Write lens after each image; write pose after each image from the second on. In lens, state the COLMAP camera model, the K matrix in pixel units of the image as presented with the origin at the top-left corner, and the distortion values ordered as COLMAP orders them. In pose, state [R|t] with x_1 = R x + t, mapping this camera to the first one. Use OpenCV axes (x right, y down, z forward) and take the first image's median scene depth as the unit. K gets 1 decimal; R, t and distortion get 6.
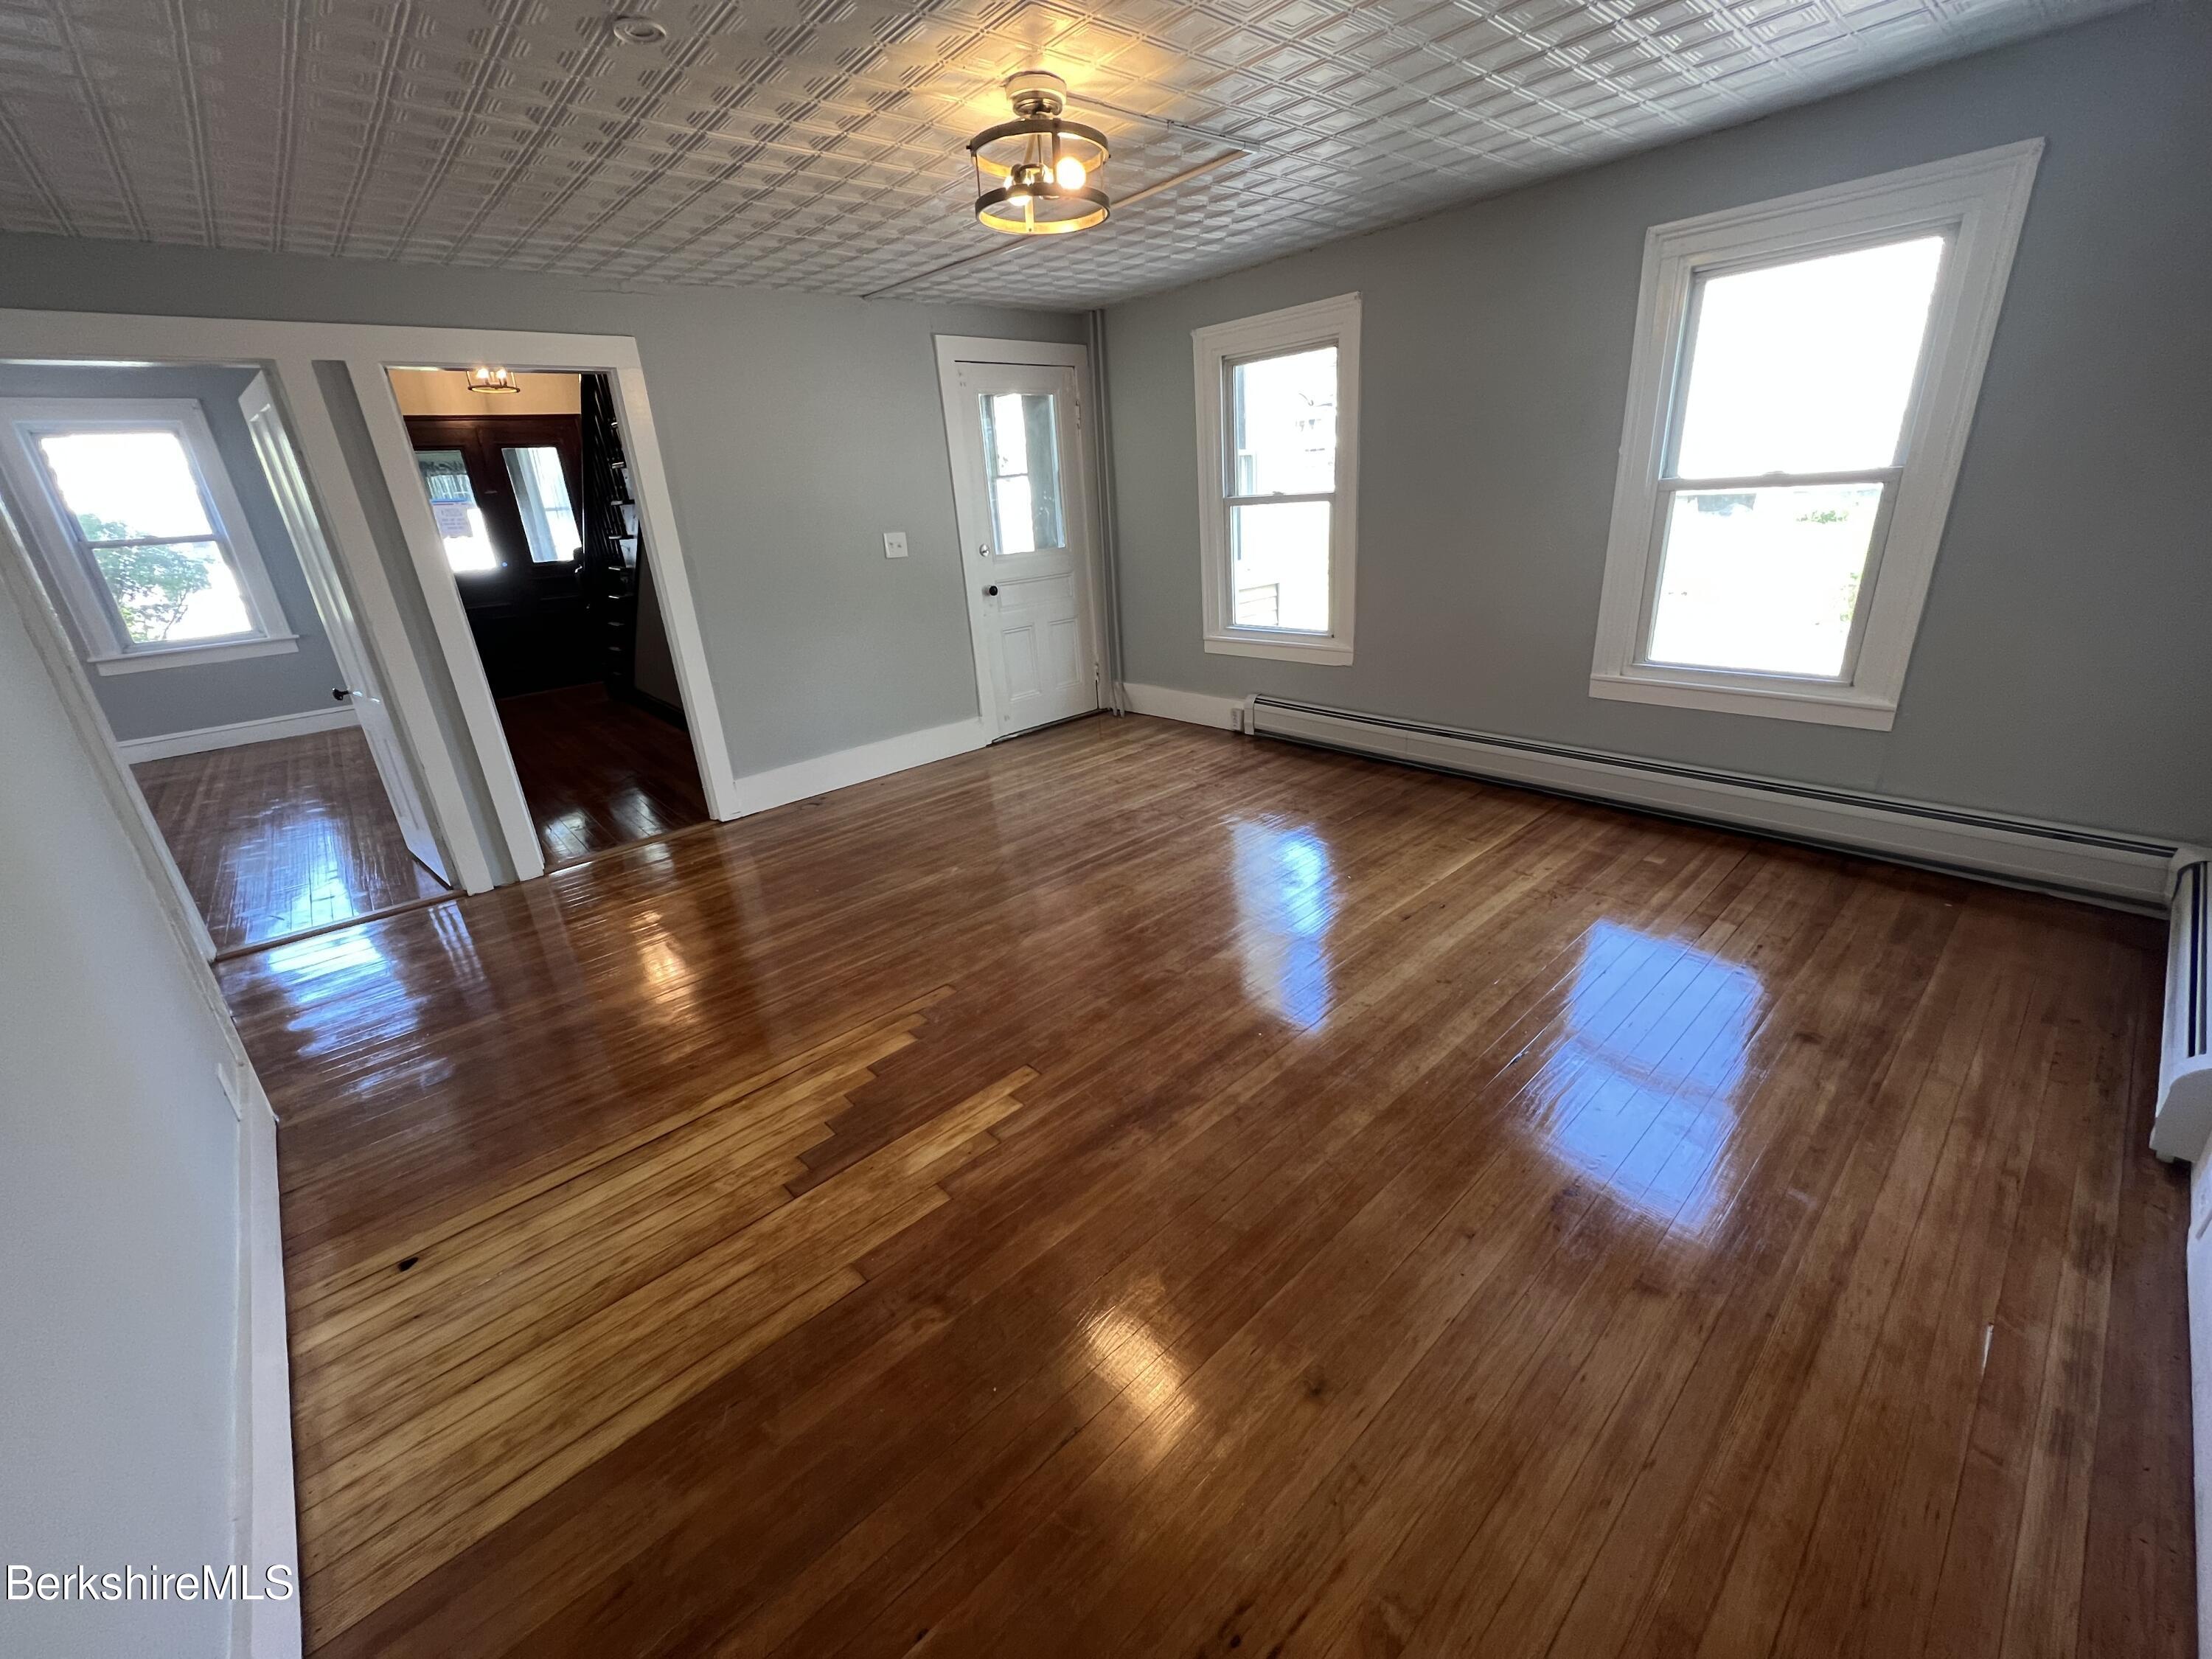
lens RADIAL K [[883.1, 0, 1098.0], [0, 883.1, 833.6], [0, 0, 1]] dist [-0.000738, 0.000288]
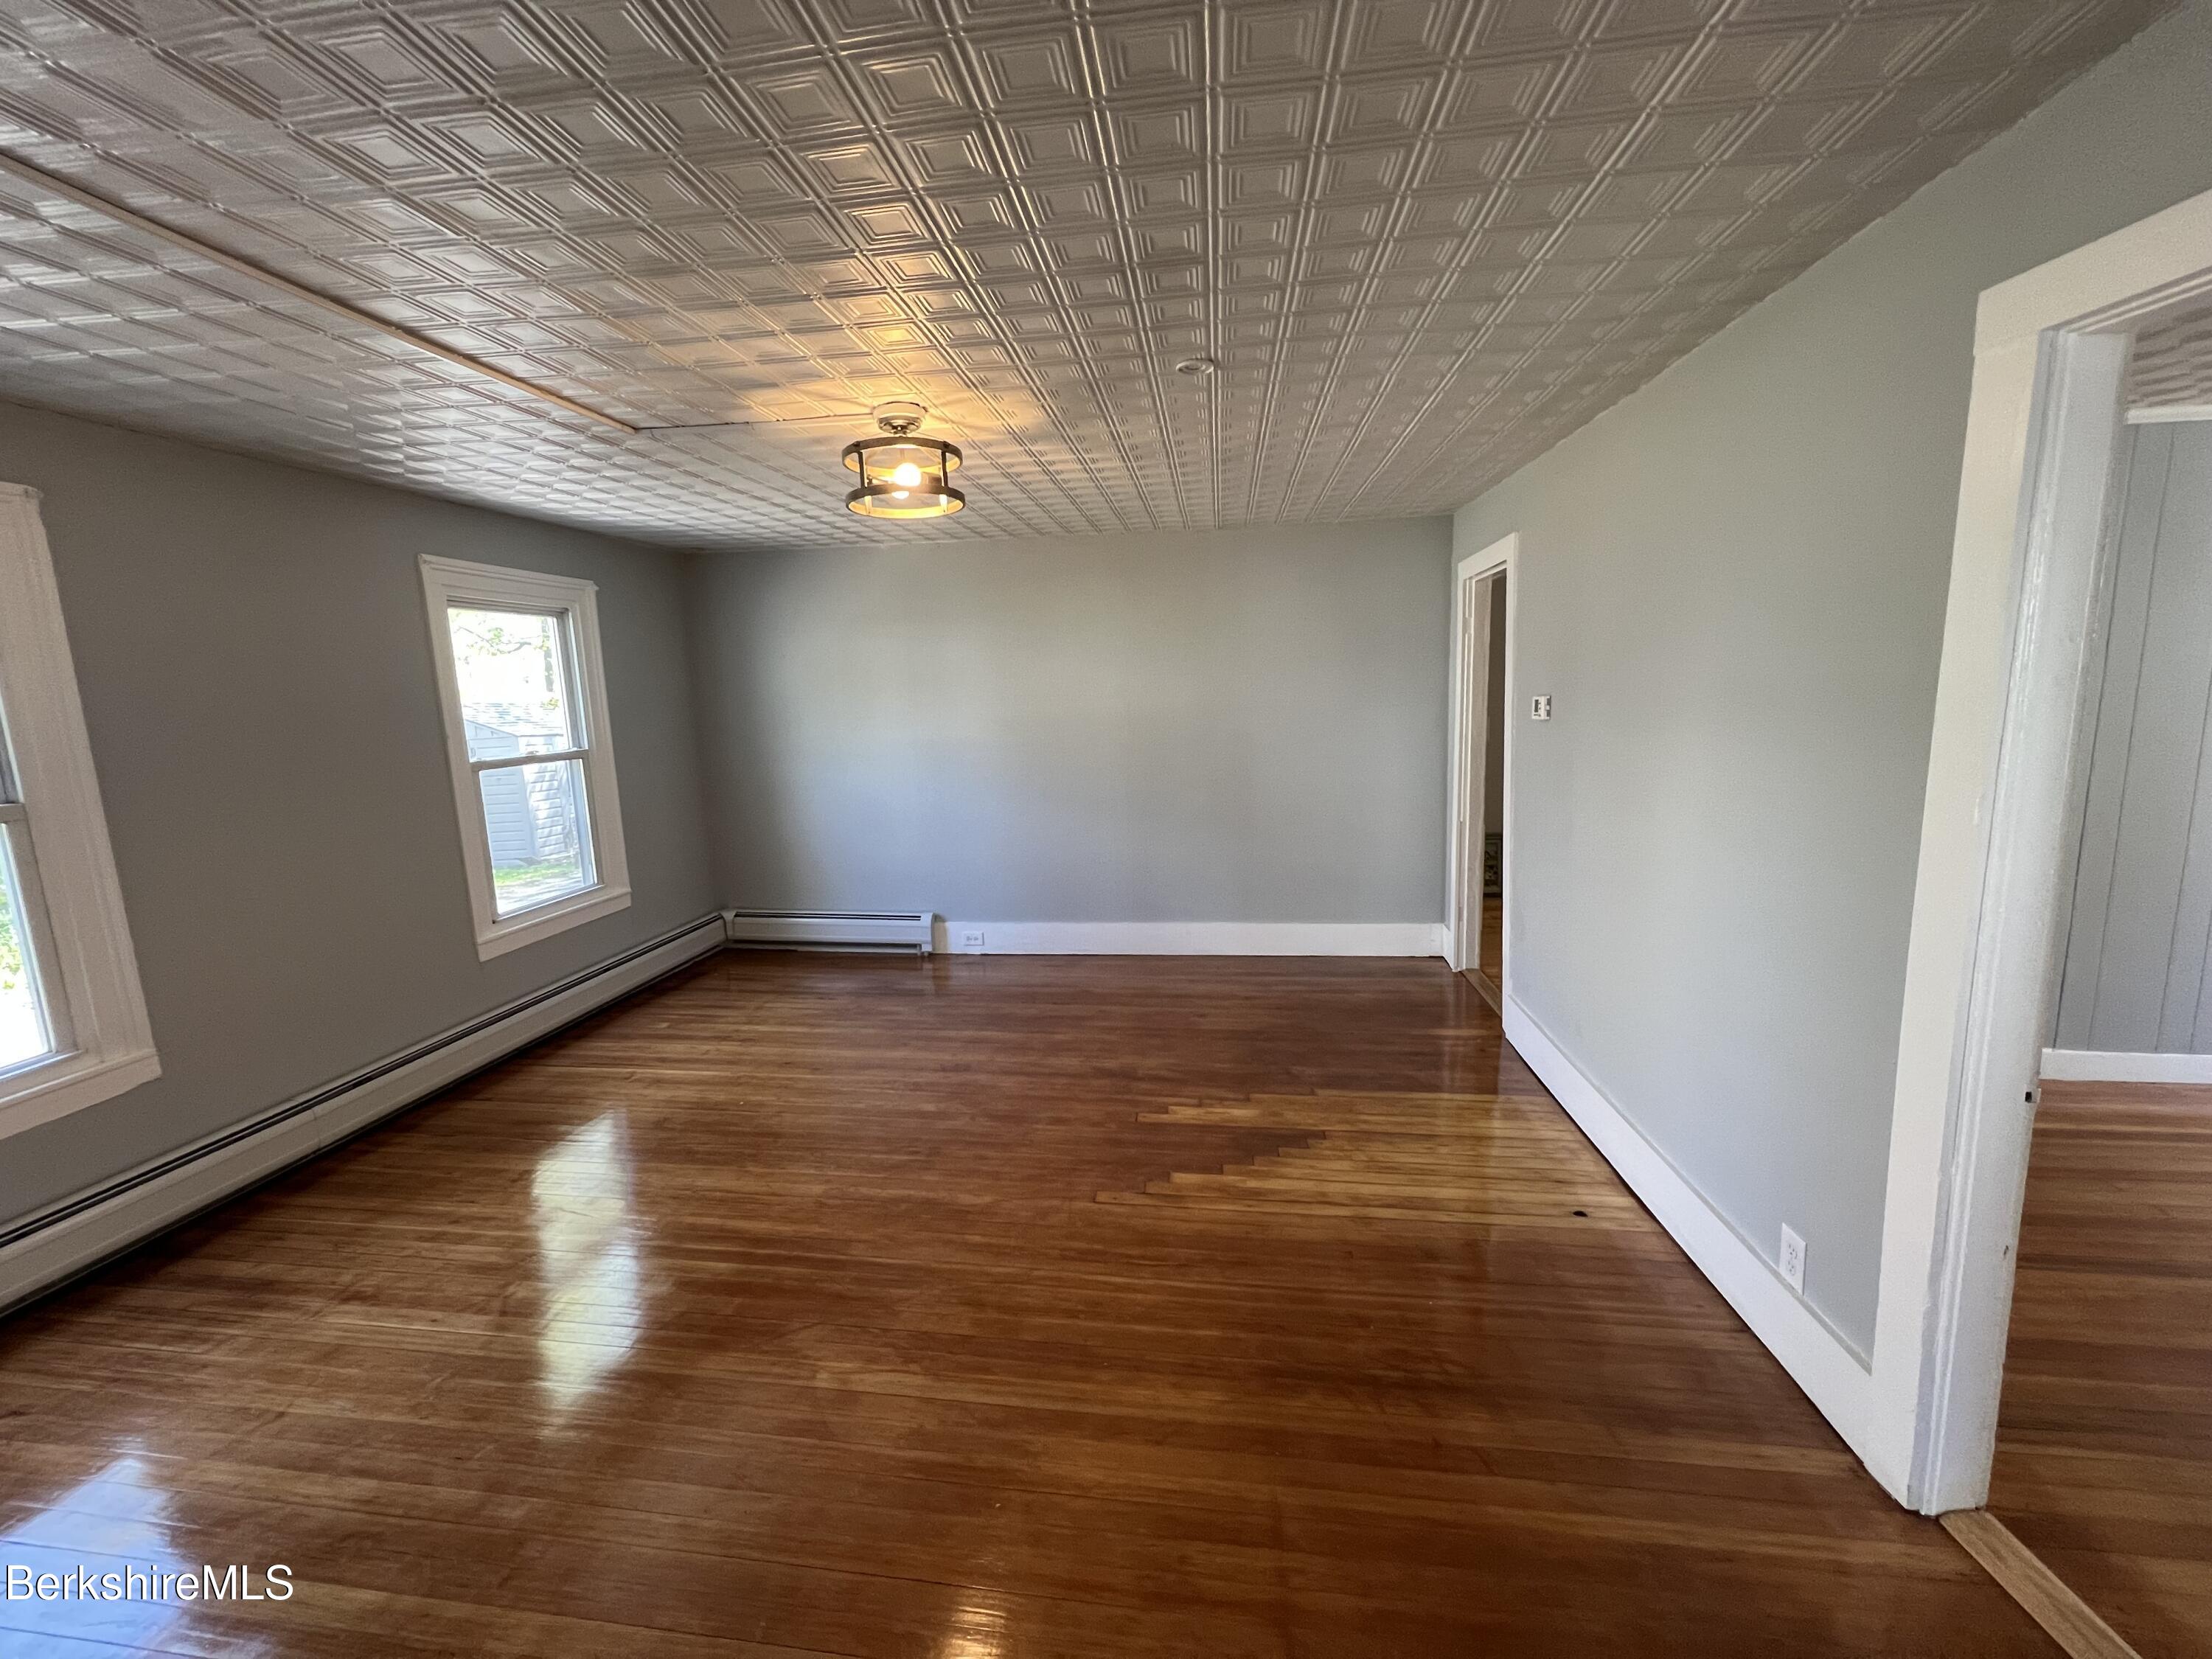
lens RADIAL K [[883.1, 0, 1101.0], [0, 883.1, 830.2], [0, 0, 1]] dist [-0.000738, 0.000288]
pose [[-0.641968, -0.037493, 0.765815, -0.927722], [0.350477, 0.874000, 0.336587, -0.521872], [-0.681941, 0.484478, -0.547939, 1.369765]]
